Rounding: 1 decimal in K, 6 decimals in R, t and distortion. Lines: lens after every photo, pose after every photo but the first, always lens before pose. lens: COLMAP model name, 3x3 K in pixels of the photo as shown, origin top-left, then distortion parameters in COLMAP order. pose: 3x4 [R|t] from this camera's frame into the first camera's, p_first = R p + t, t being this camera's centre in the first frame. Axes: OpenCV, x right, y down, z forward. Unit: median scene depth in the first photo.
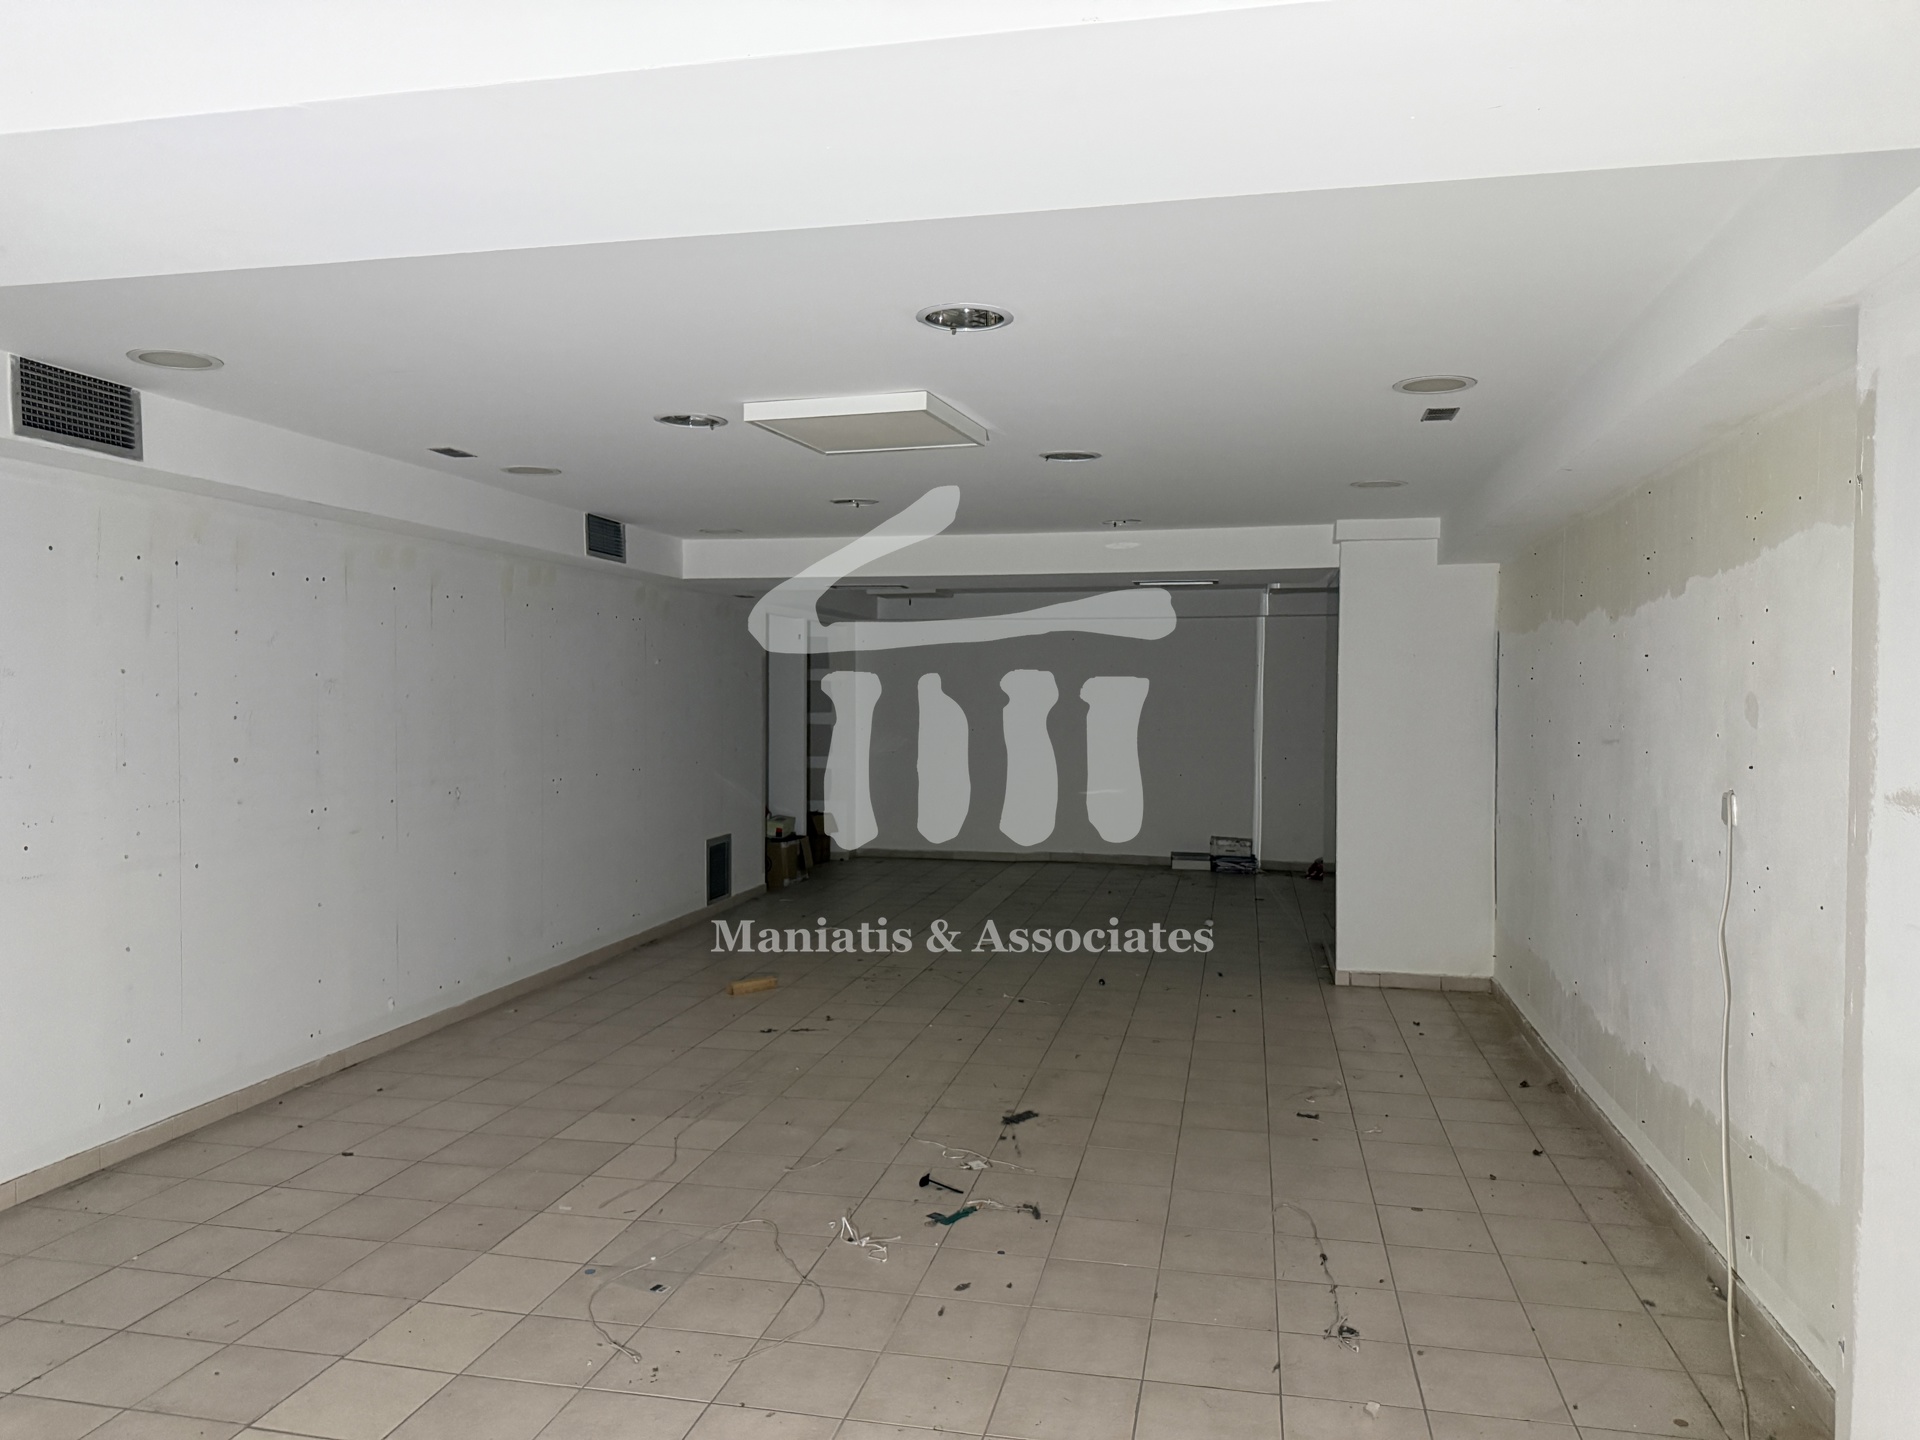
lens RADIAL K [[1330.3, 0, 964.2], [0, 1330.3, 735.7], [0, 0, 1]] dist [-0.002538, -0.003833]
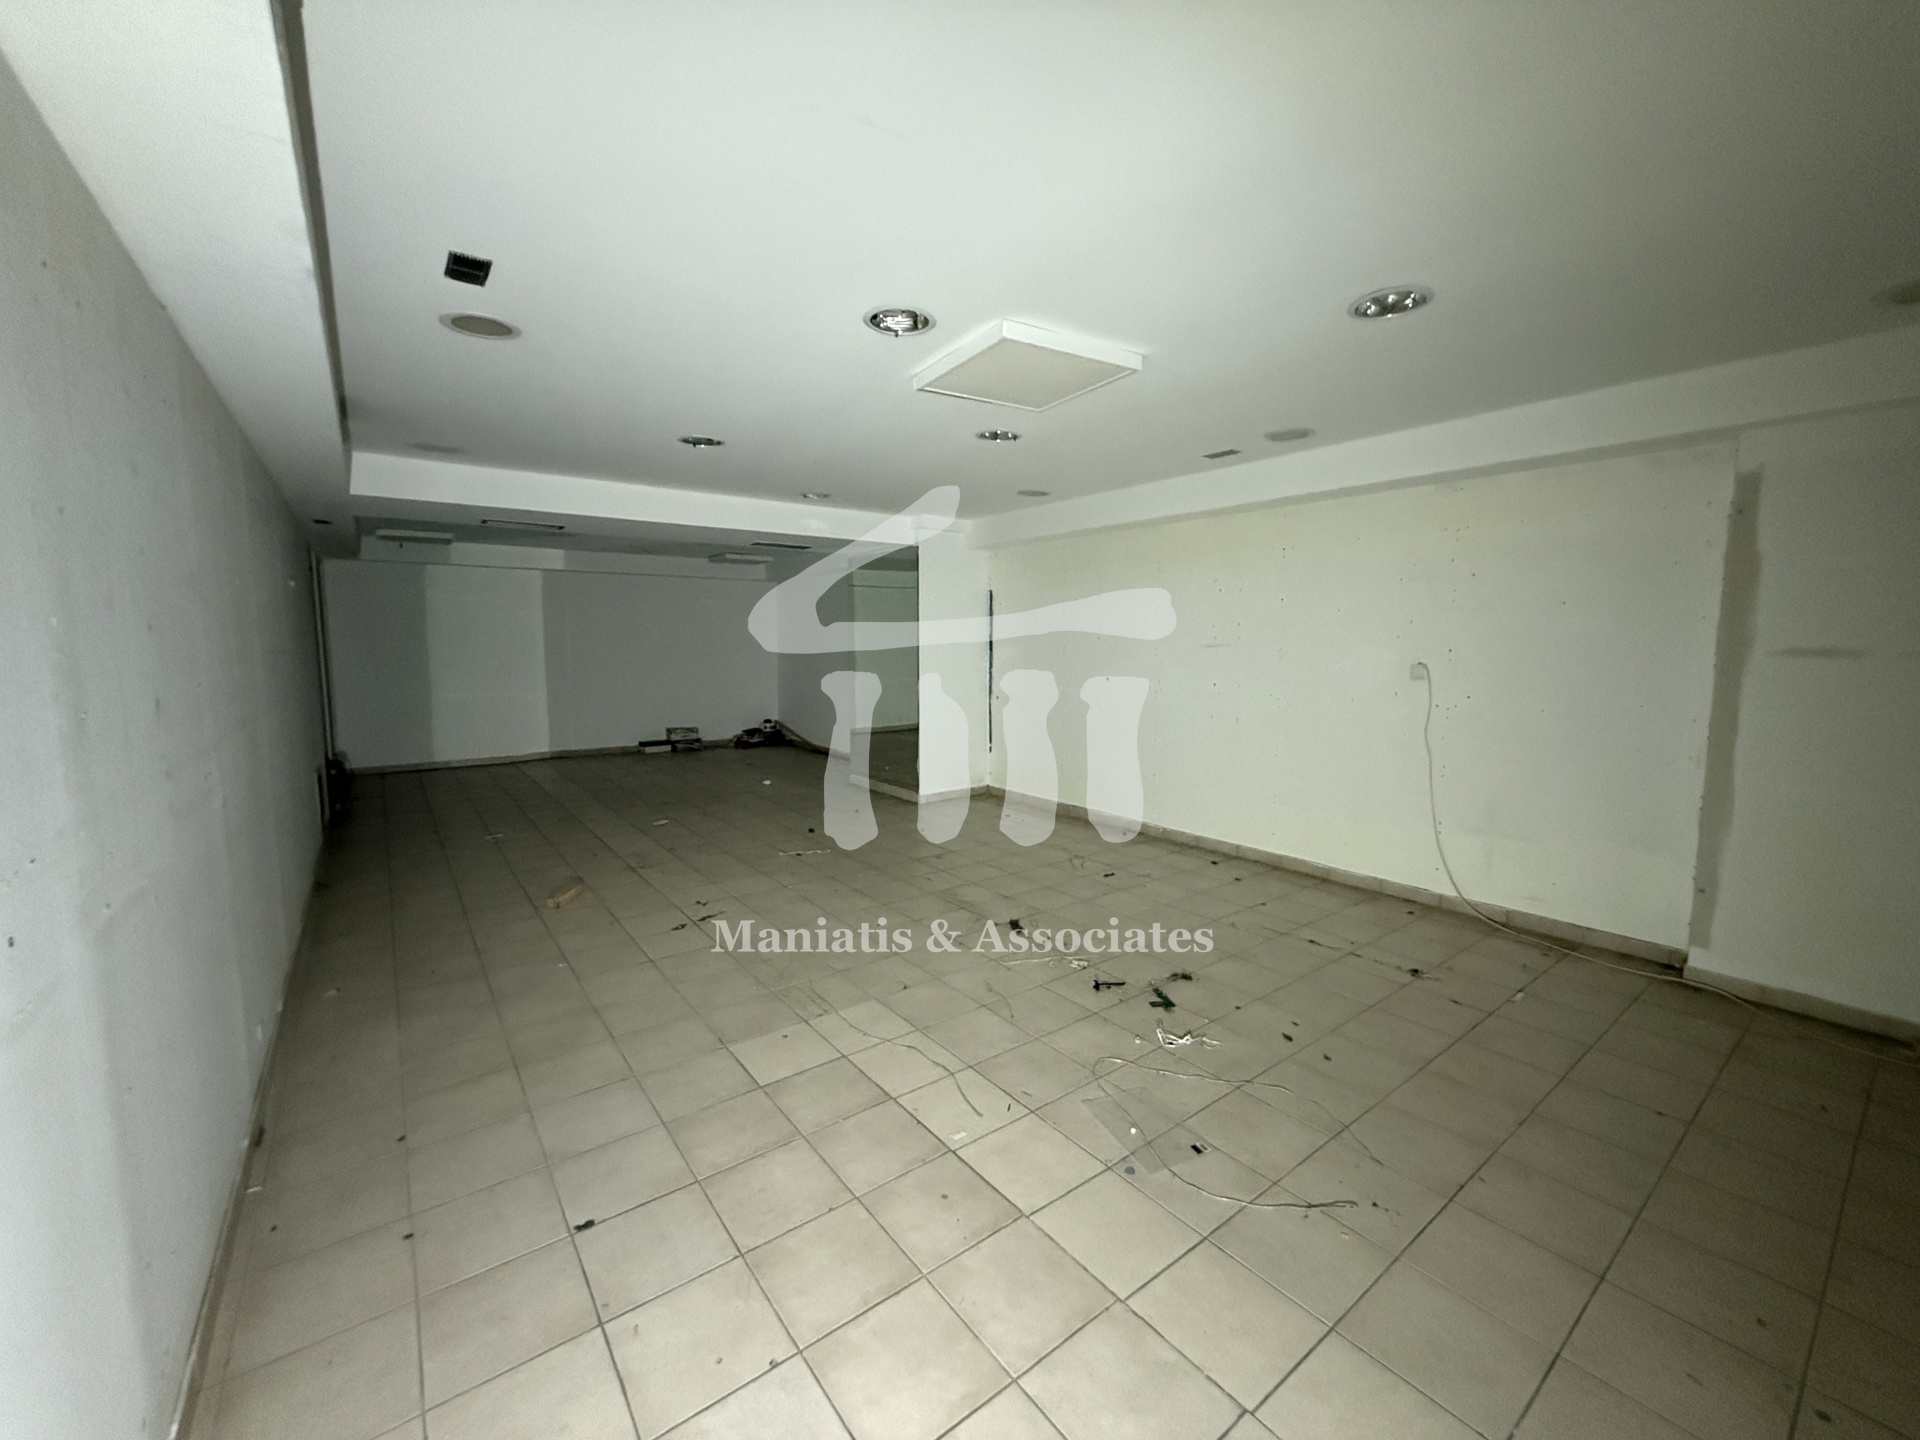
lens RADIAL K [[764.3, 0, 954.0], [0, 764.3, 719.7], [0, 0, 1]] dist [-0.000987, 0.000685]
pose [[0.652265, -0.083634, 0.753362, -0.492284], [0.024802, 0.995717, 0.089065, 0.000832], [-0.757585, -0.039409, 0.651546, 0.457784]]
